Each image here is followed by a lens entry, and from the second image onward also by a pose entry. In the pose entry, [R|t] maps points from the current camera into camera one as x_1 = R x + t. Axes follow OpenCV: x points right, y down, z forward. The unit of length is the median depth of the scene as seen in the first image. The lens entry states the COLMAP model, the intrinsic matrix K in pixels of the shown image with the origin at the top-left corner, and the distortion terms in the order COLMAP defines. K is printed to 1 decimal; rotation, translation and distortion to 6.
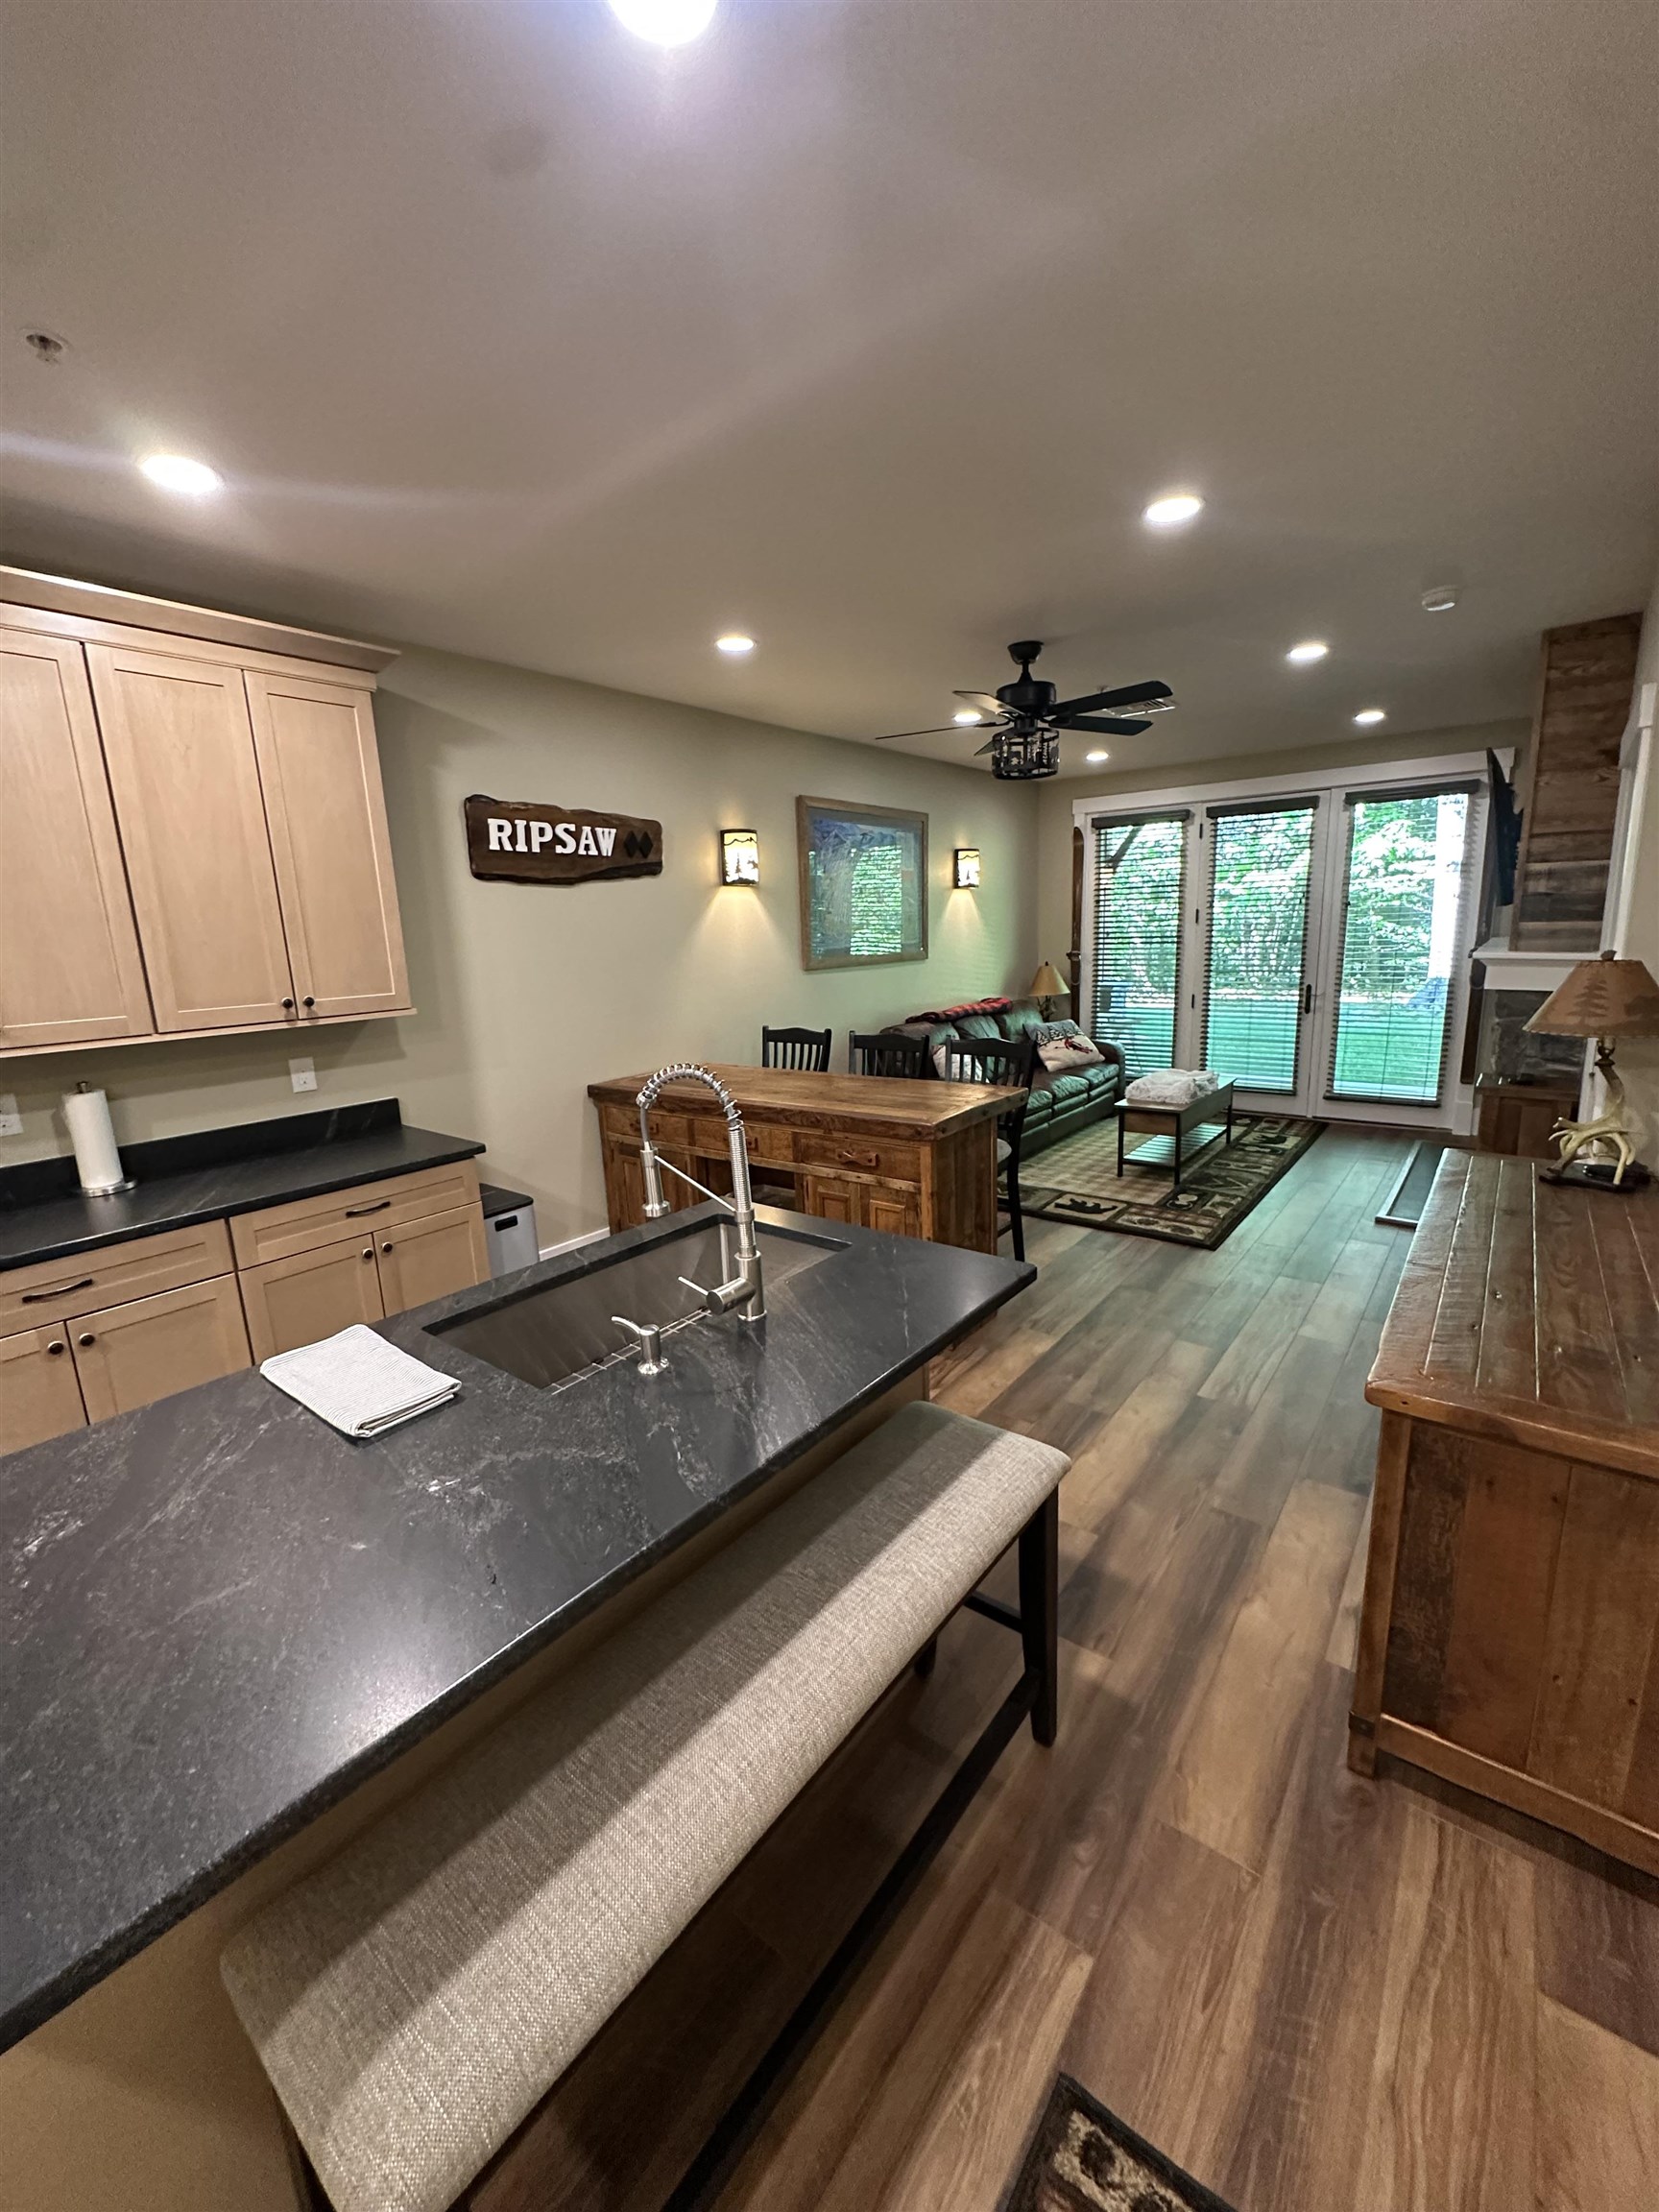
lens RADIAL K [[880.8, 0, 832.7], [0, 880.8, 1098.6], [0, 0, 1]] dist [-0.001958, 0.000072]
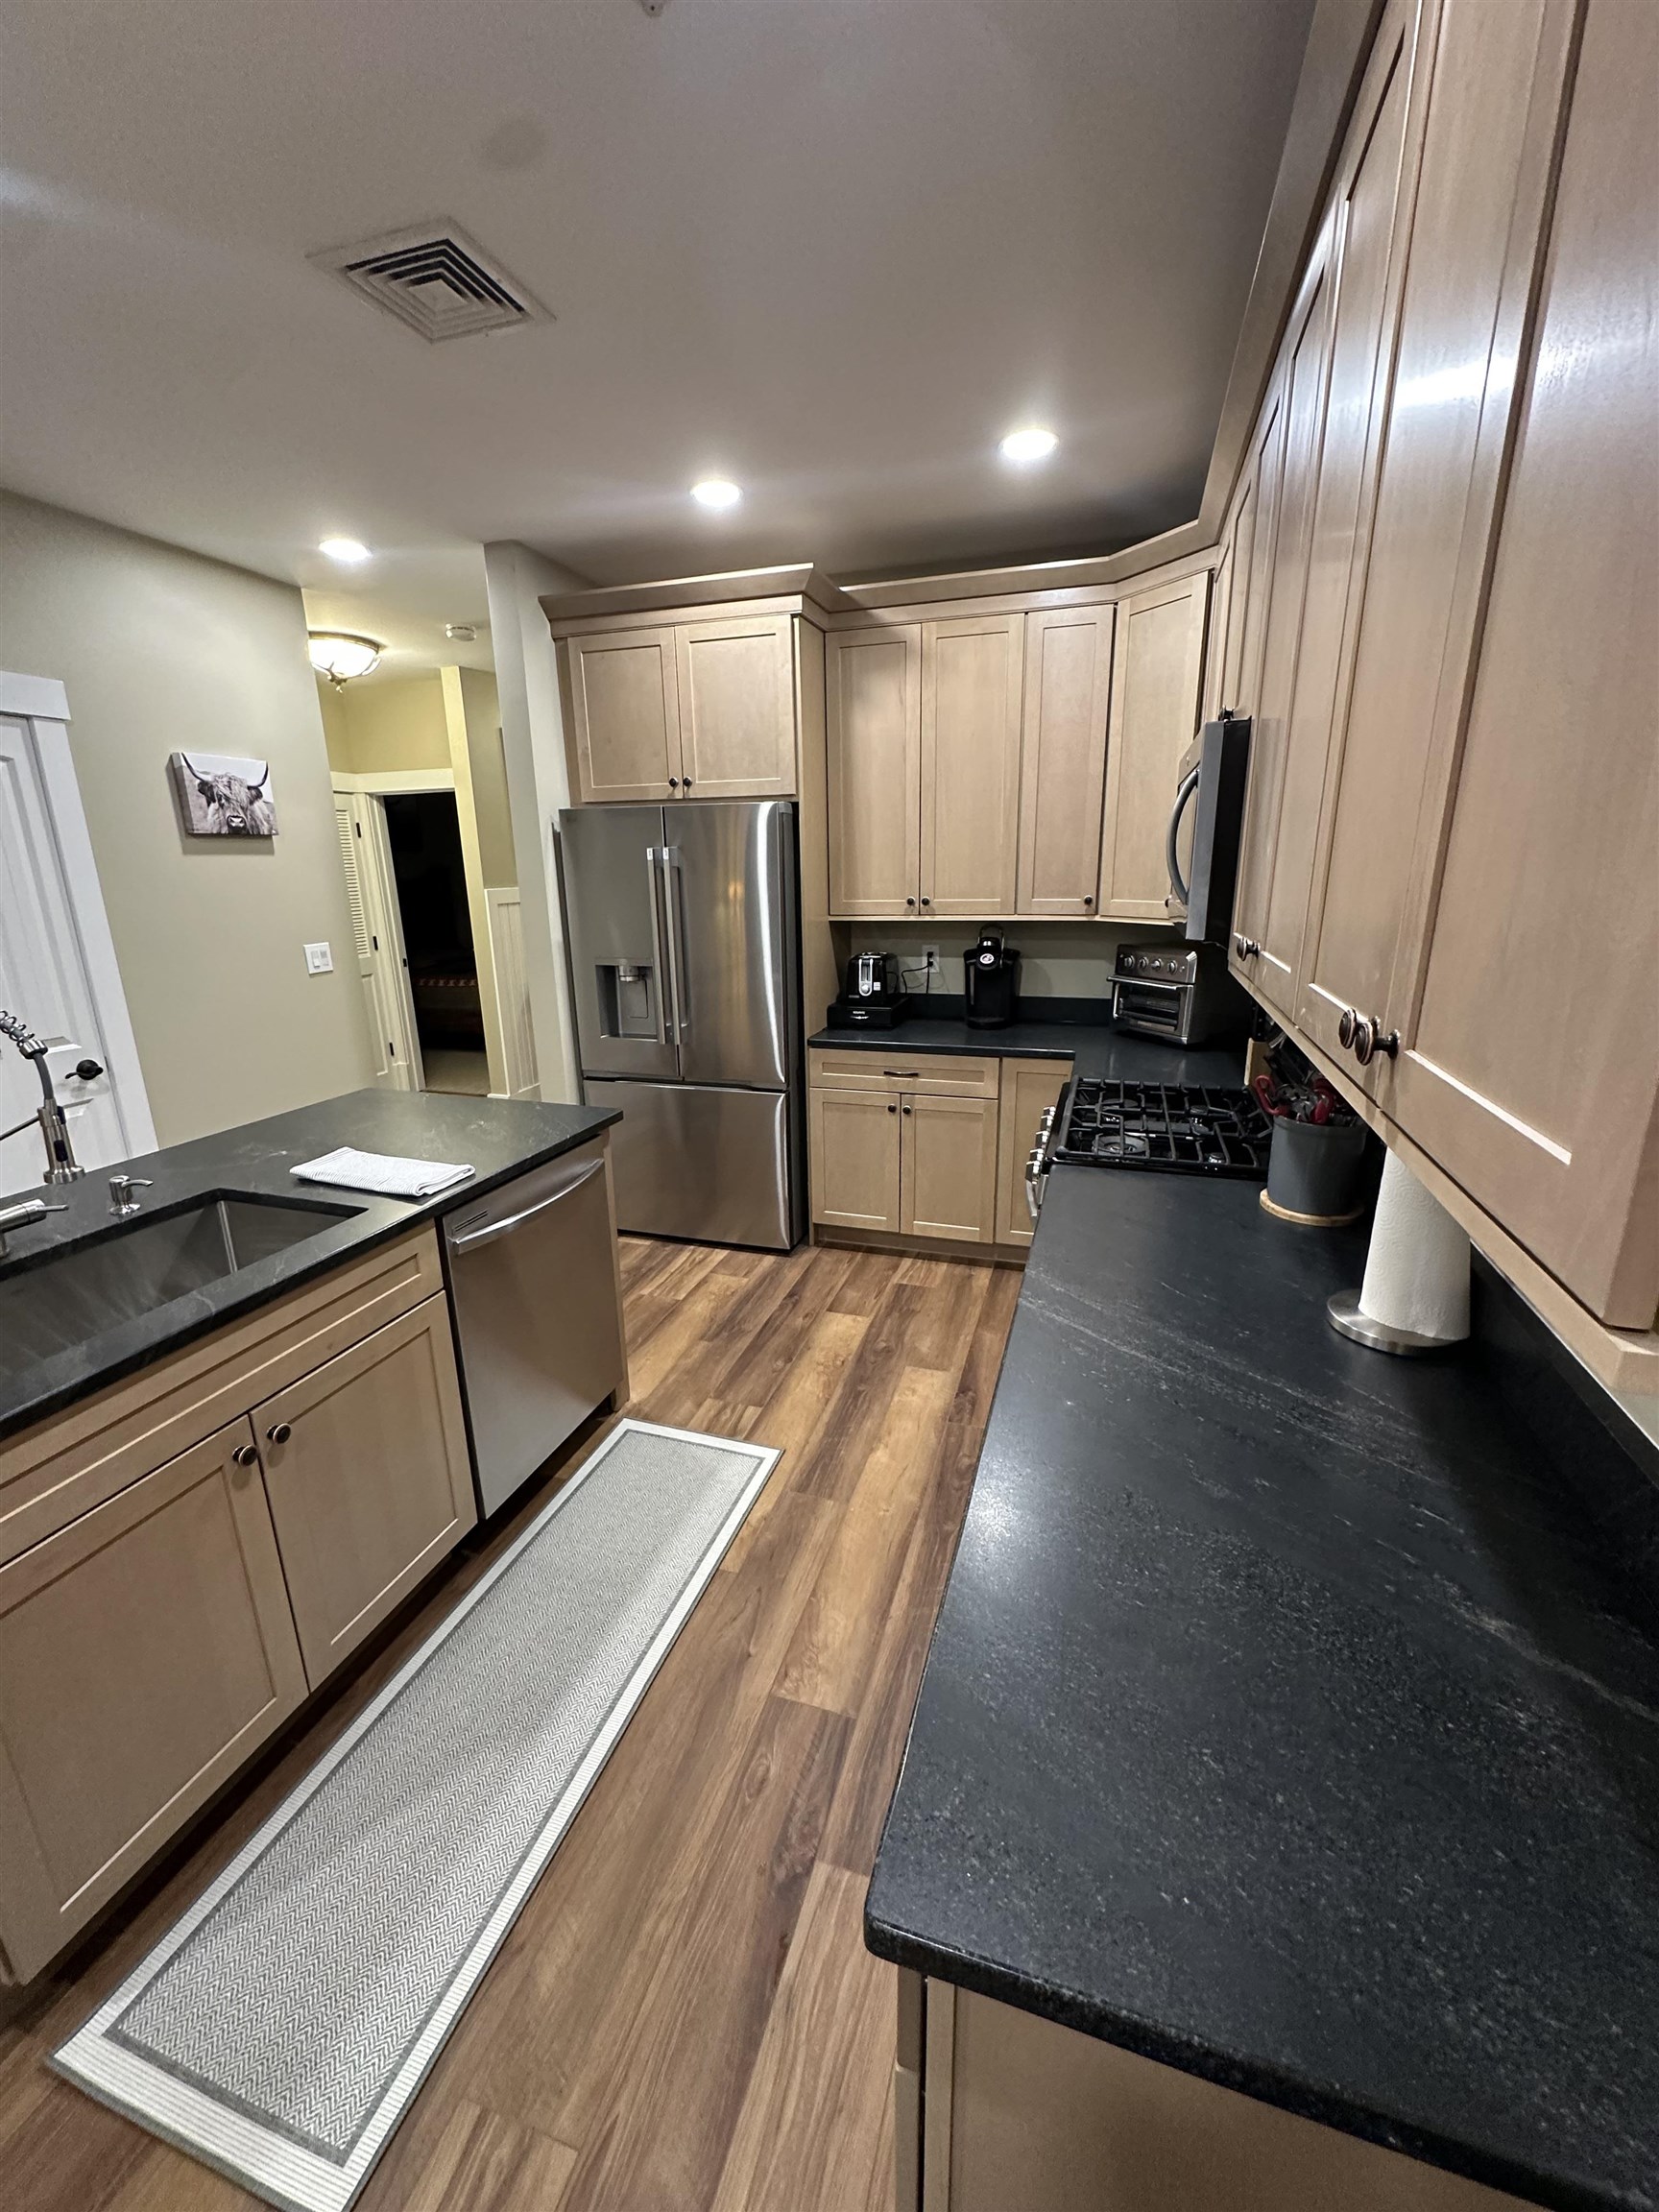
lens RADIAL K [[880.8, 0, 832.7], [0, 880.8, 1098.6], [0, 0, 1]] dist [-0.001958, 0.000072]
pose [[0.345169, 0.269784, -0.898930, 0.340434], [-0.183775, 0.958682, 0.217151, -0.056055], [0.920372, 0.090247, 0.380487, 0.277019]]
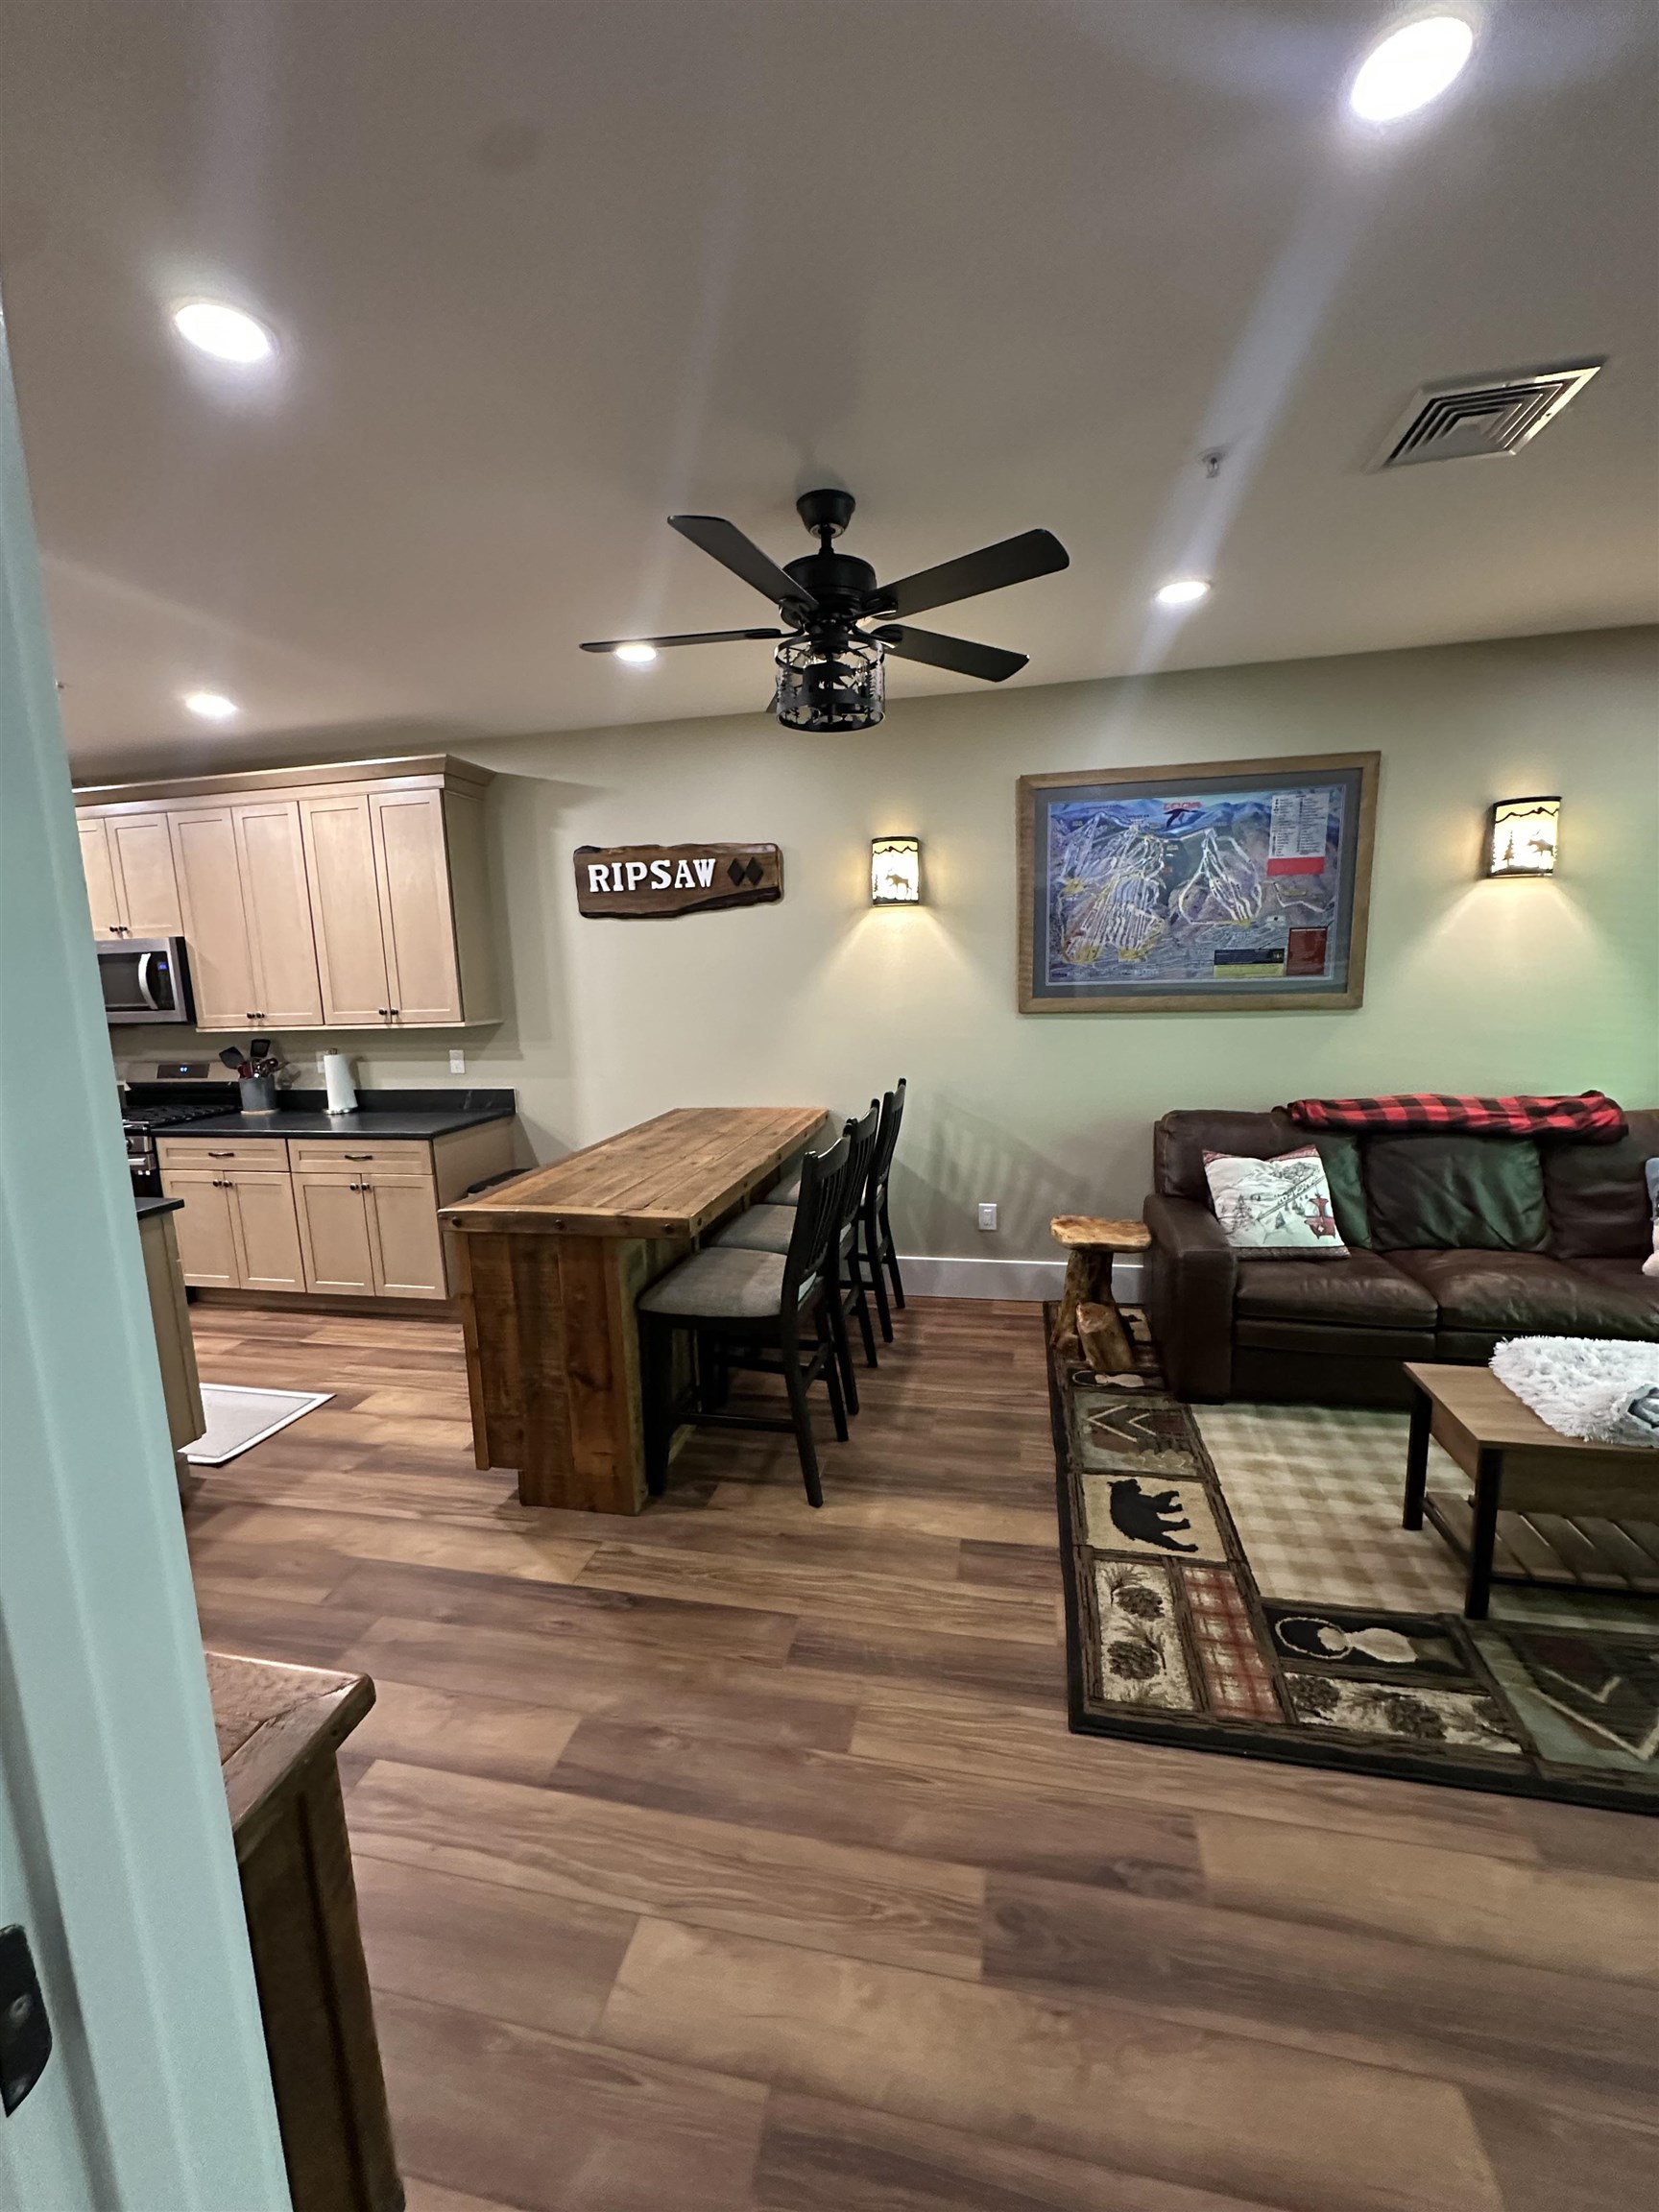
lens RADIAL K [[880.8, 0, 832.7], [0, 880.8, 1098.6], [0, 0, 1]] dist [-0.001958, 0.000072]
pose [[0.442123, 0.156602, -0.883178, 0.659300], [-0.159462, 0.982679, 0.094418, -0.140505], [0.882666, 0.099089, 0.459437, 0.621639]]
